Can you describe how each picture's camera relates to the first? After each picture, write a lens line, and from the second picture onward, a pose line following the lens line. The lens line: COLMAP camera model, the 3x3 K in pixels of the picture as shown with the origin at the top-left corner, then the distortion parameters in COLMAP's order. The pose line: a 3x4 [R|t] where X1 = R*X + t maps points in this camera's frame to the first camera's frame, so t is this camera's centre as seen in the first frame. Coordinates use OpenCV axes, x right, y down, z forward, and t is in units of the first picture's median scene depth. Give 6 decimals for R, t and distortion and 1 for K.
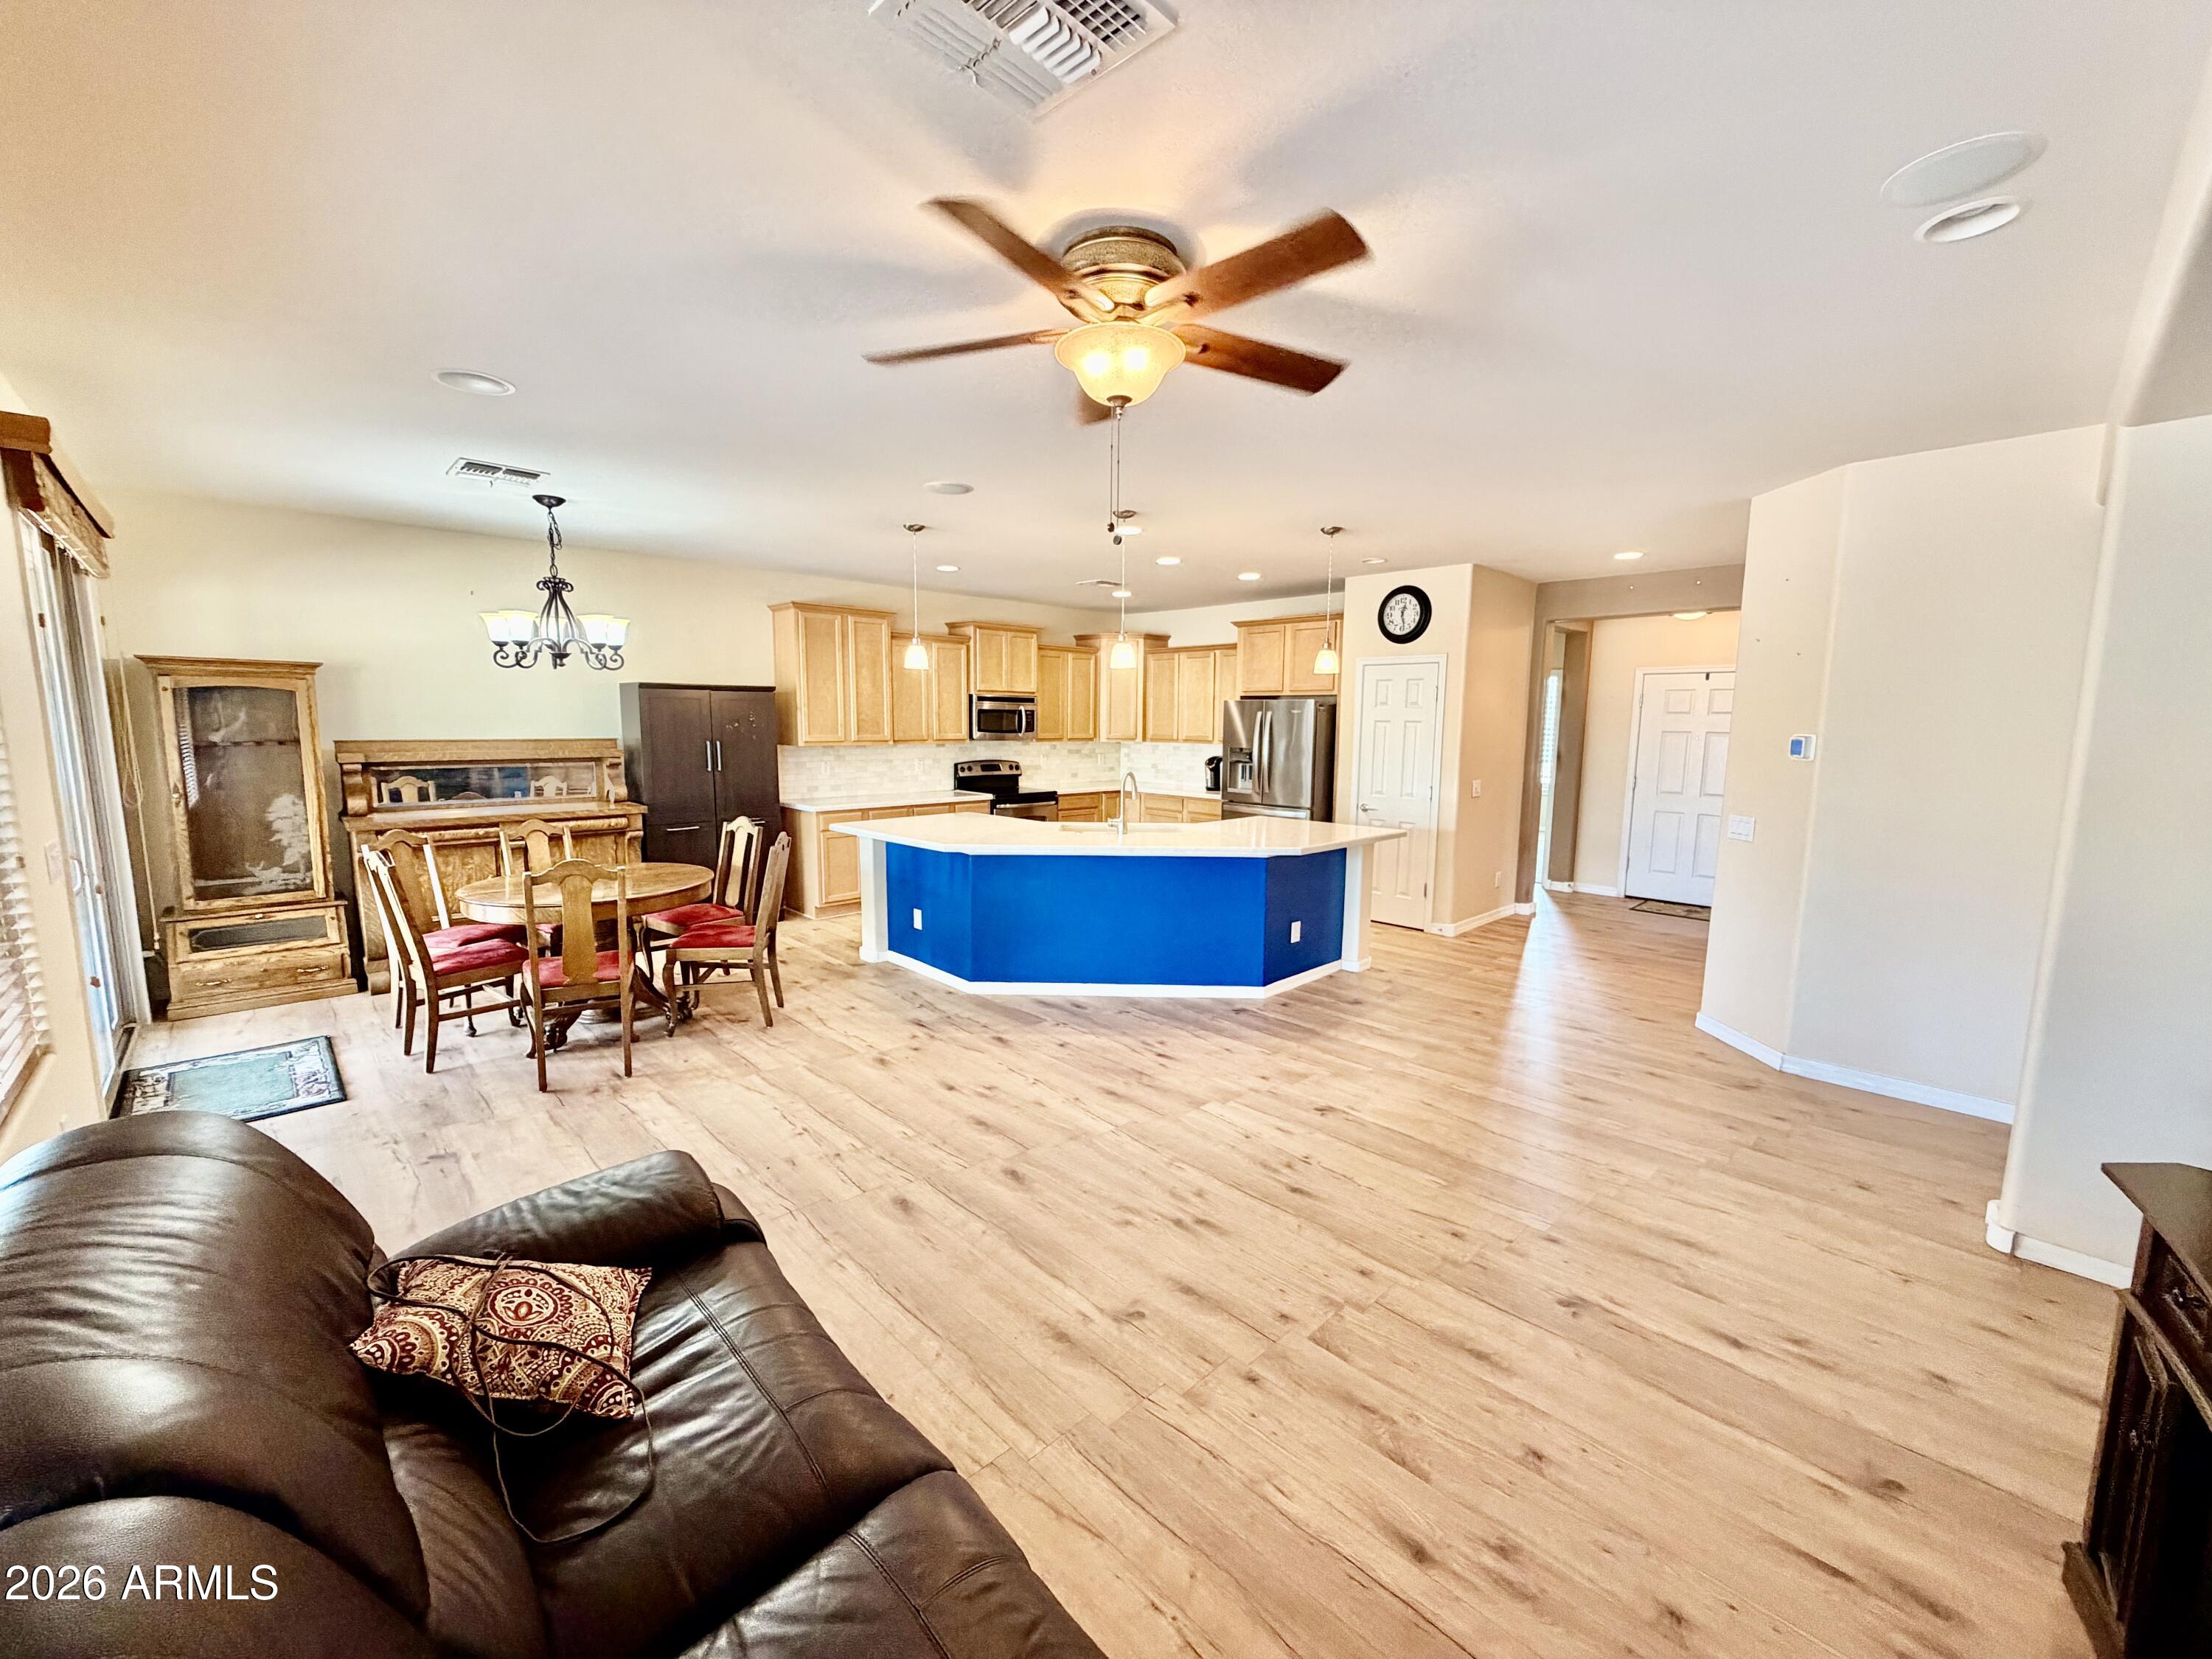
lens RADIAL K [[882.3, 0, 1101.9], [0, 882.3, 829.4], [0, 0, 1]] dist [-0.002213, 0.001932]
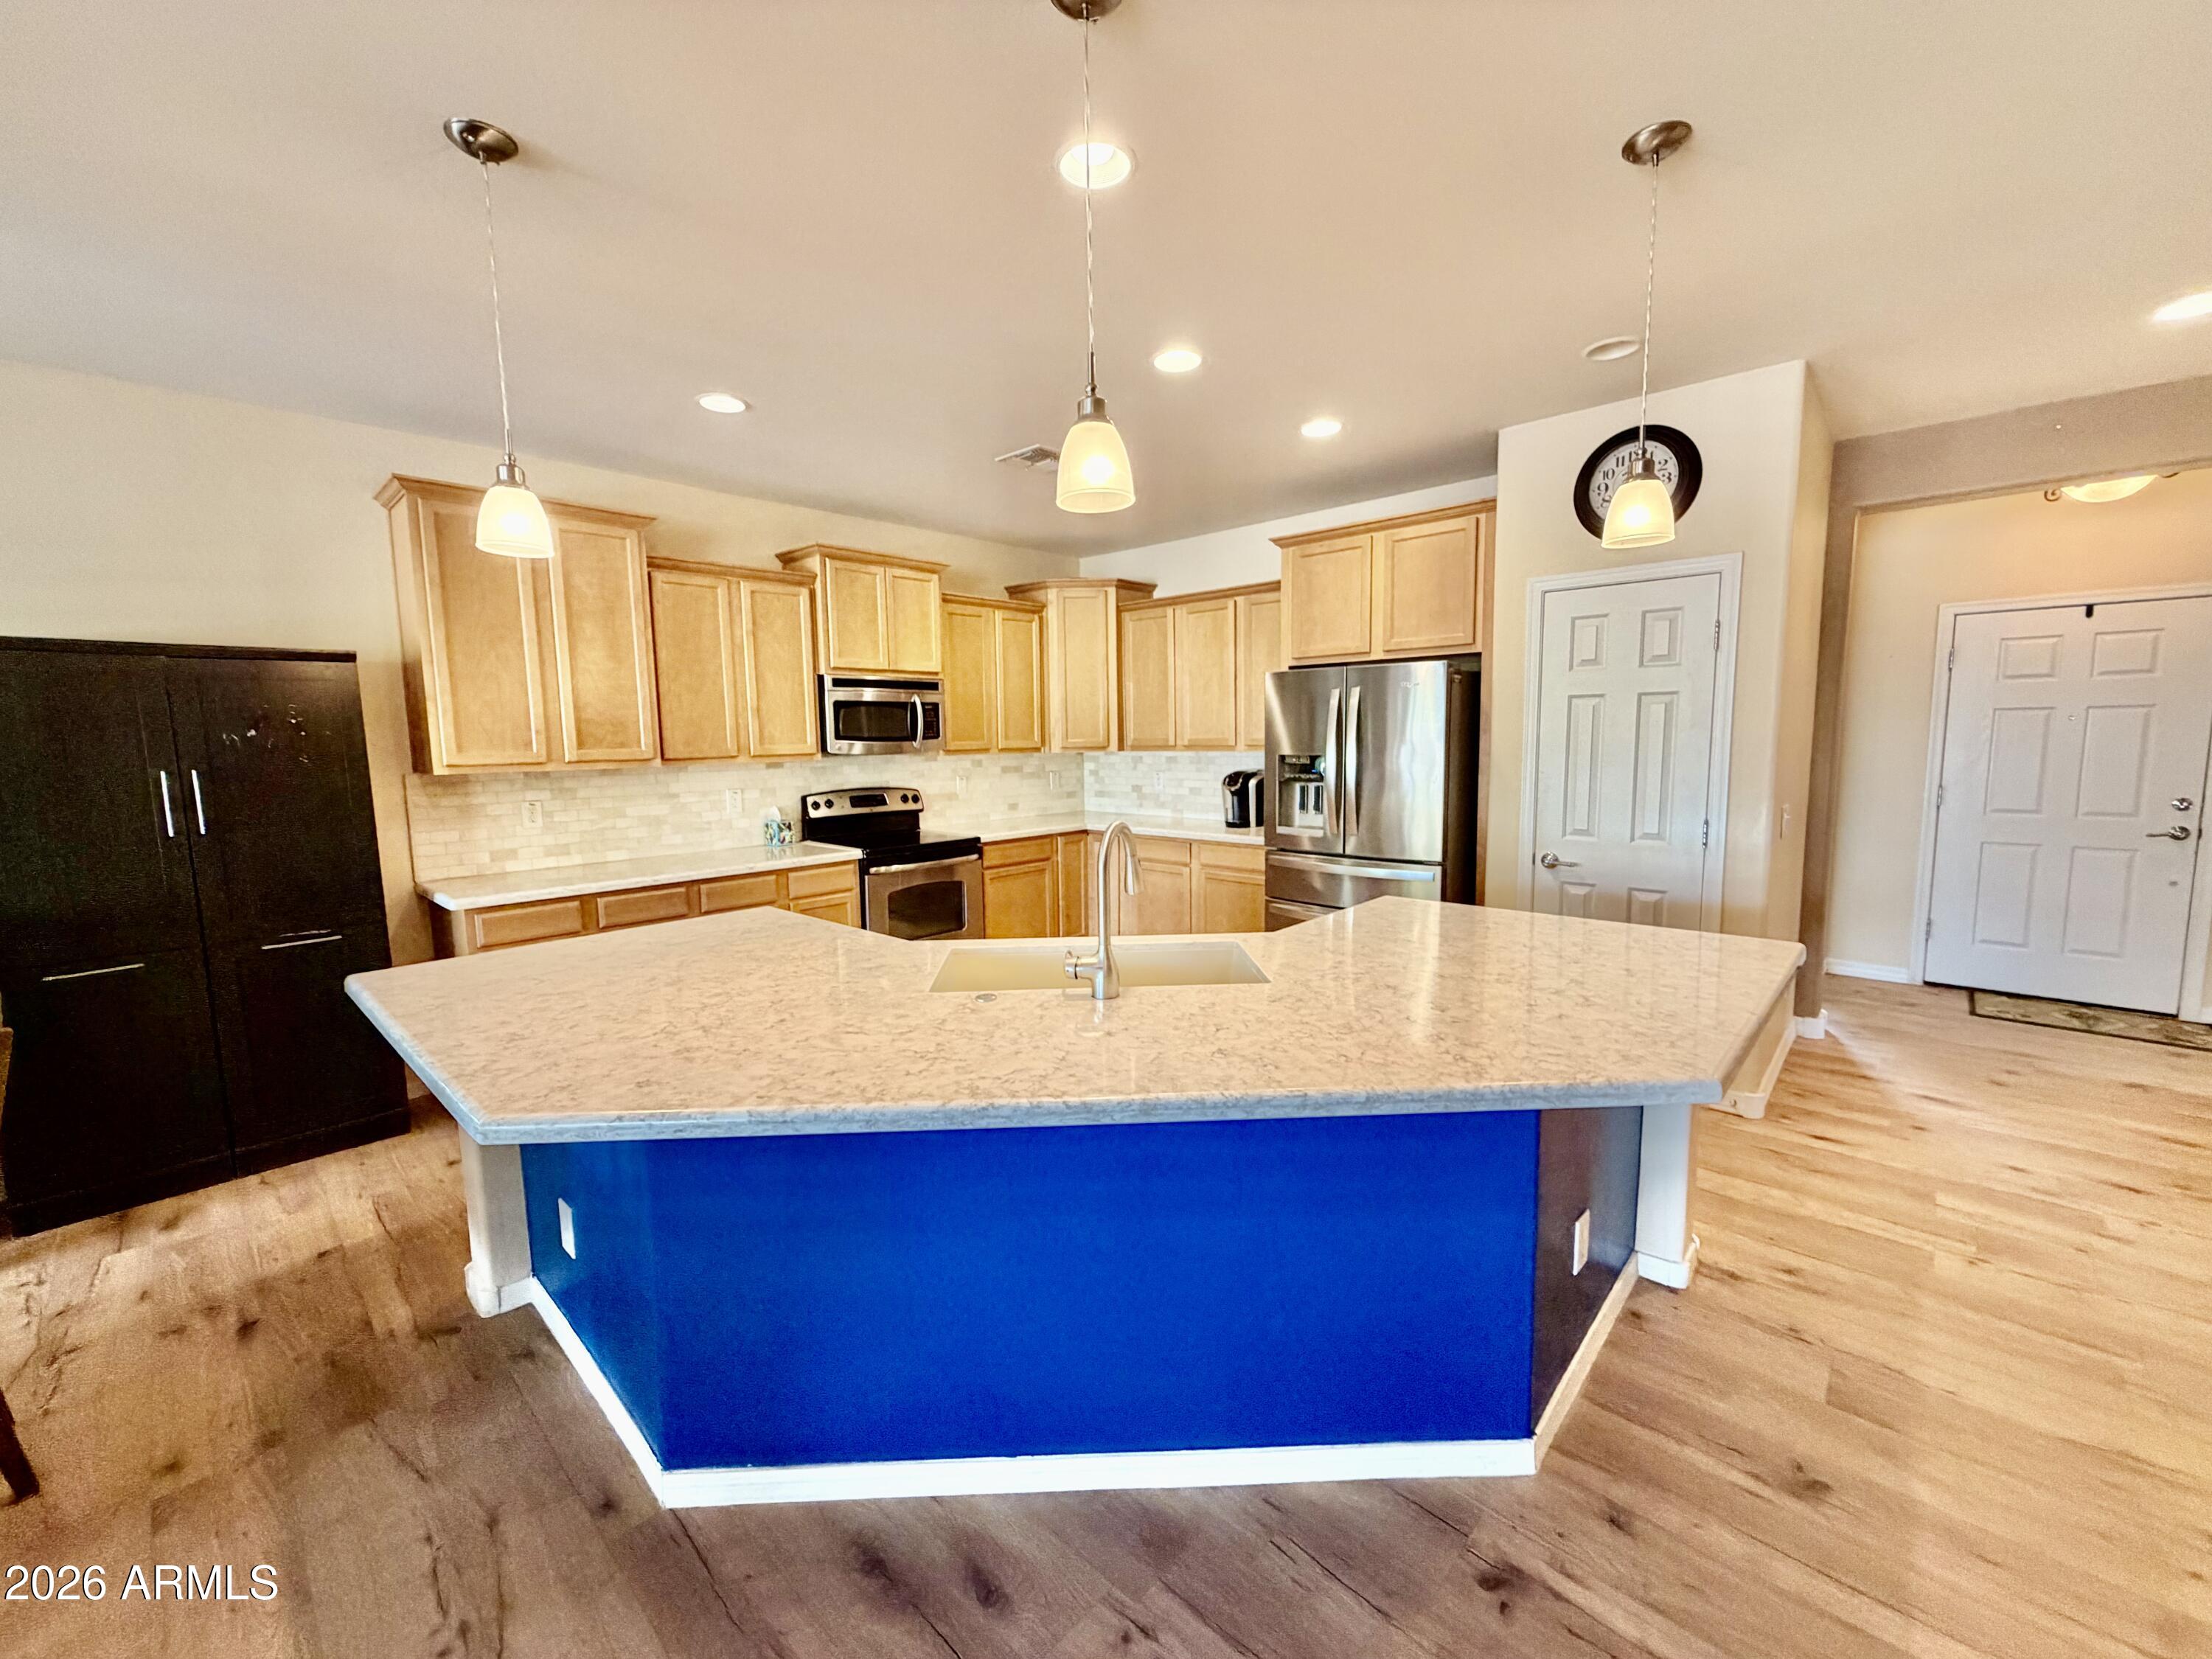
lens RADIAL K [[882.3, 0, 1098.4], [0, 882.3, 823.6], [0, 0, 1]] dist [-0.002213, 0.001932]
pose [[0.998680, -0.030019, 0.041675, 0.004188], [0.030982, 0.999263, -0.022650, -0.037340], [-0.040964, 0.023911, 0.998874, 0.412050]]
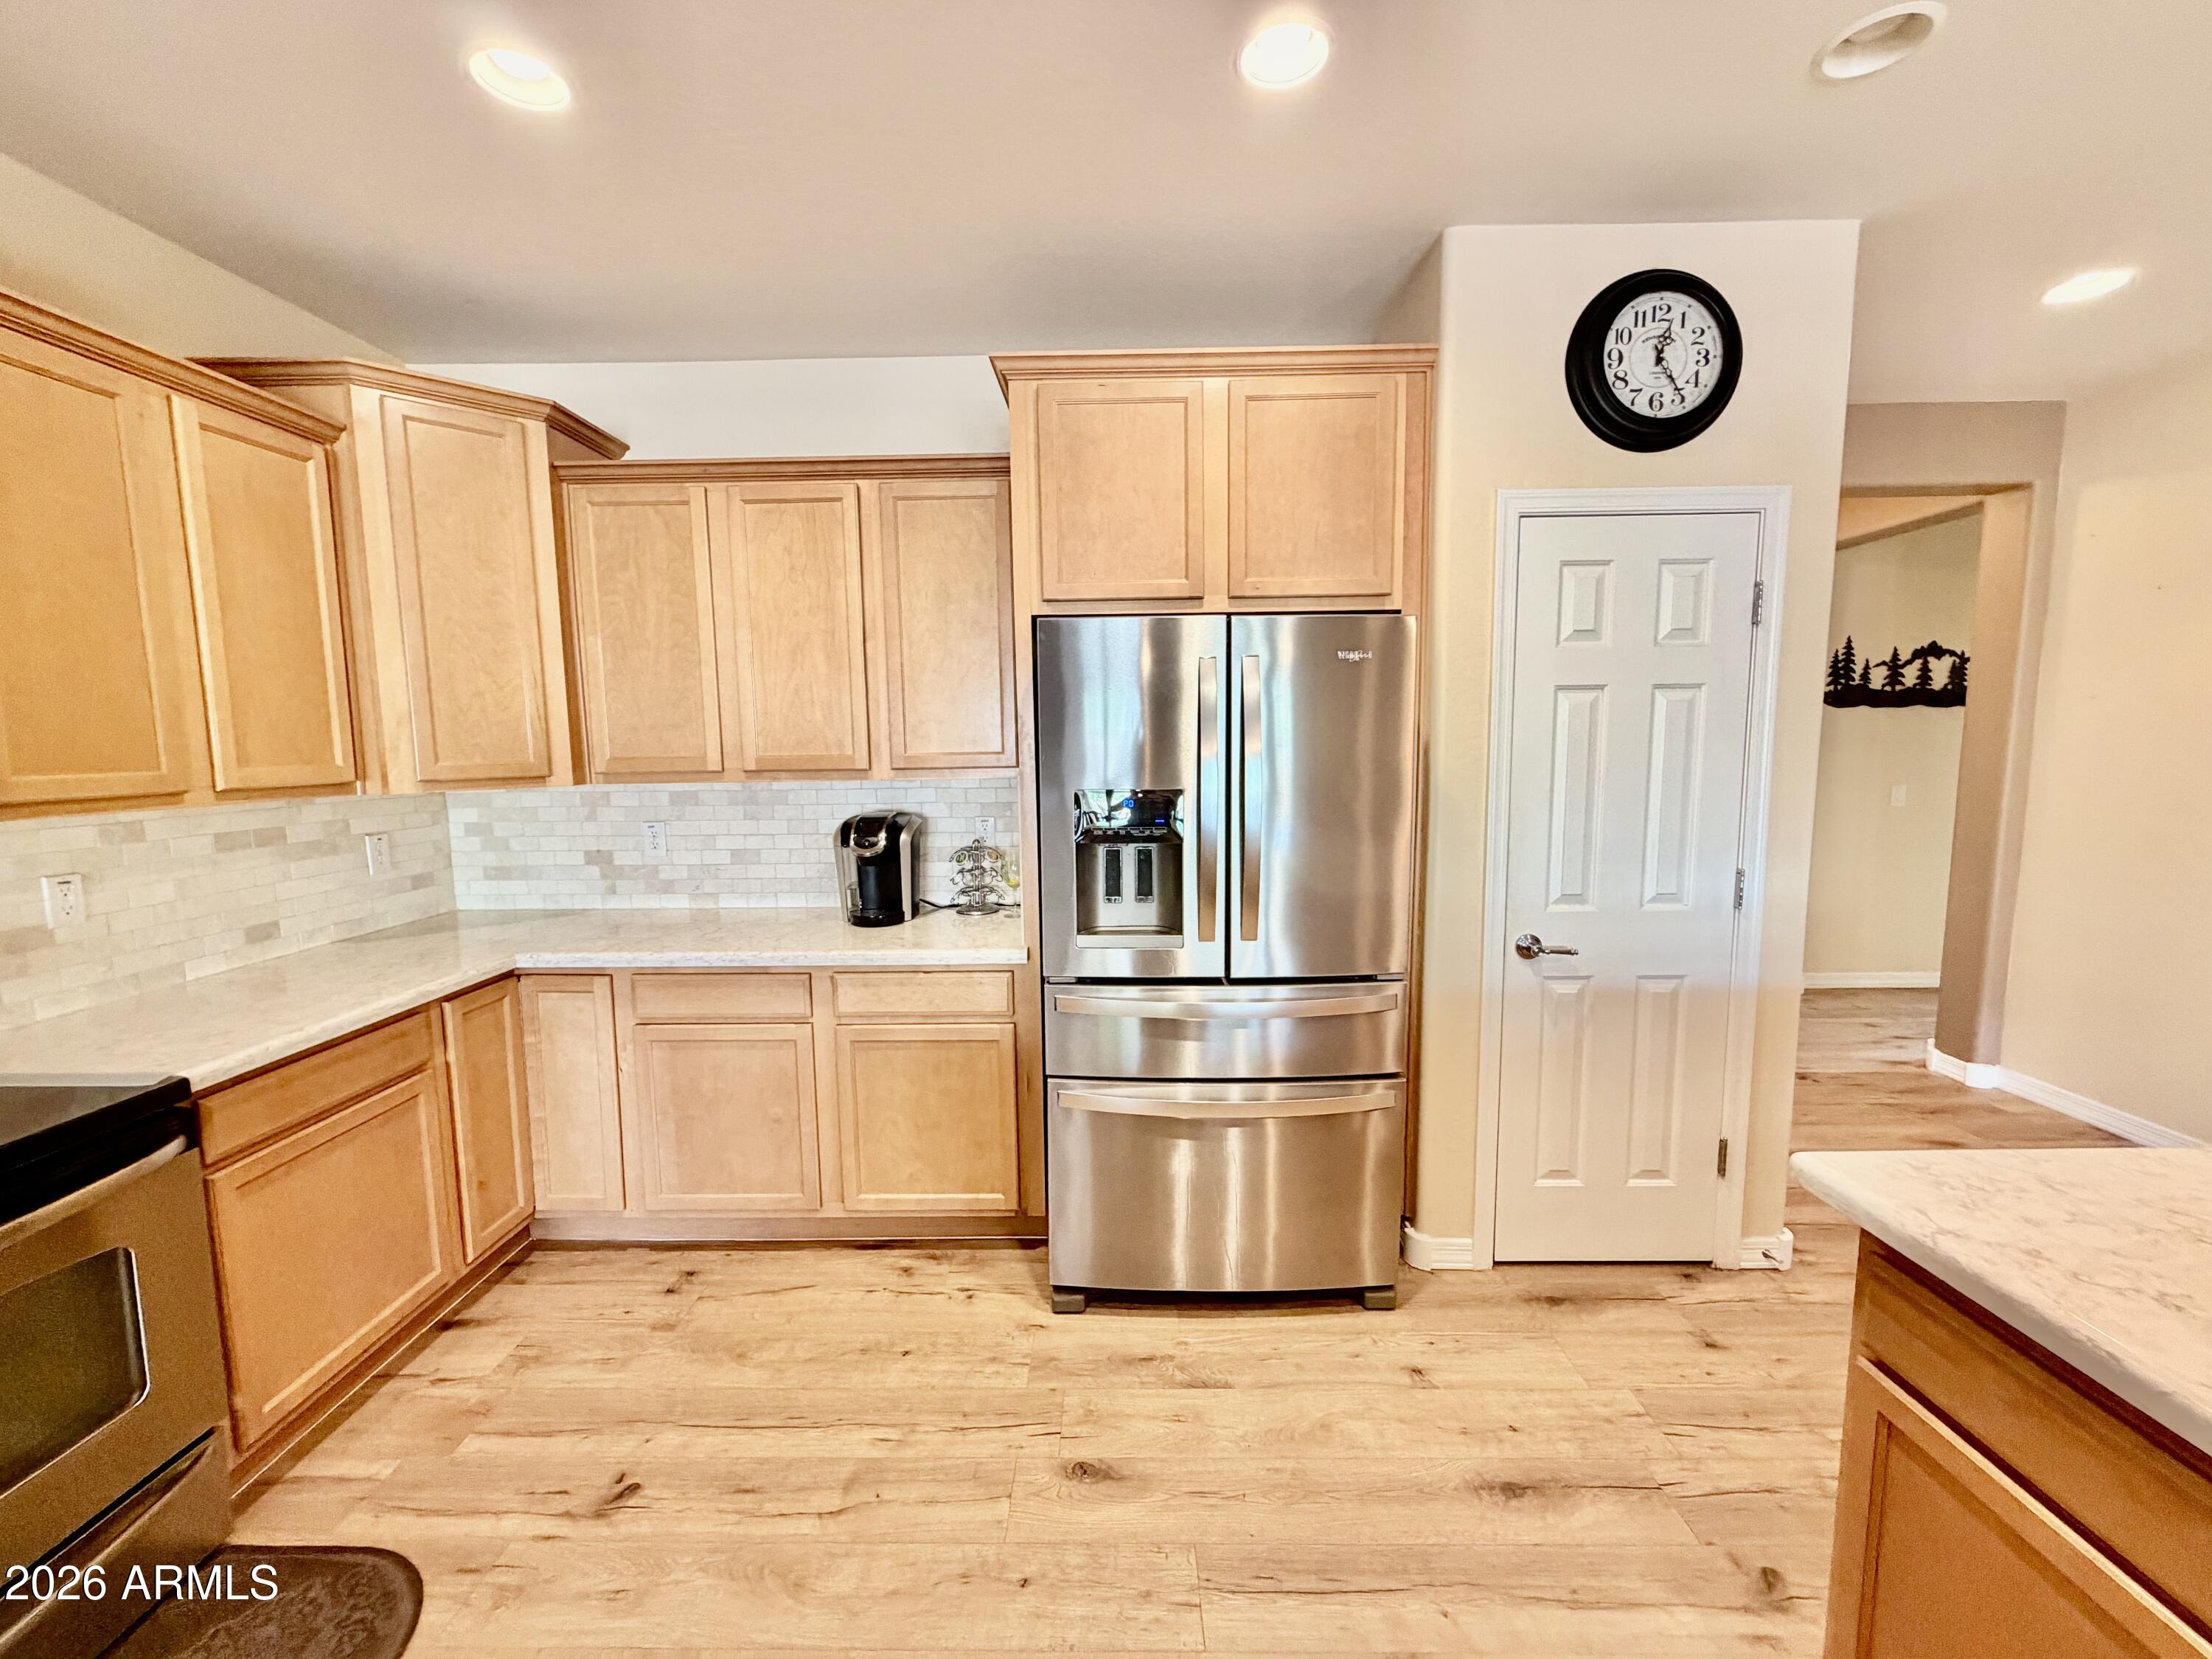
lens RADIAL K [[882.3, 0, 1098.6], [0, 882.3, 825.4], [0, 0, 1]] dist [-0.002213, 0.001932]
pose [[0.704313, -0.092130, 0.703886, -0.042650], [0.108240, 0.993886, 0.021782, -0.081871], [-0.701590, 0.060847, 0.709979, 0.747821]]
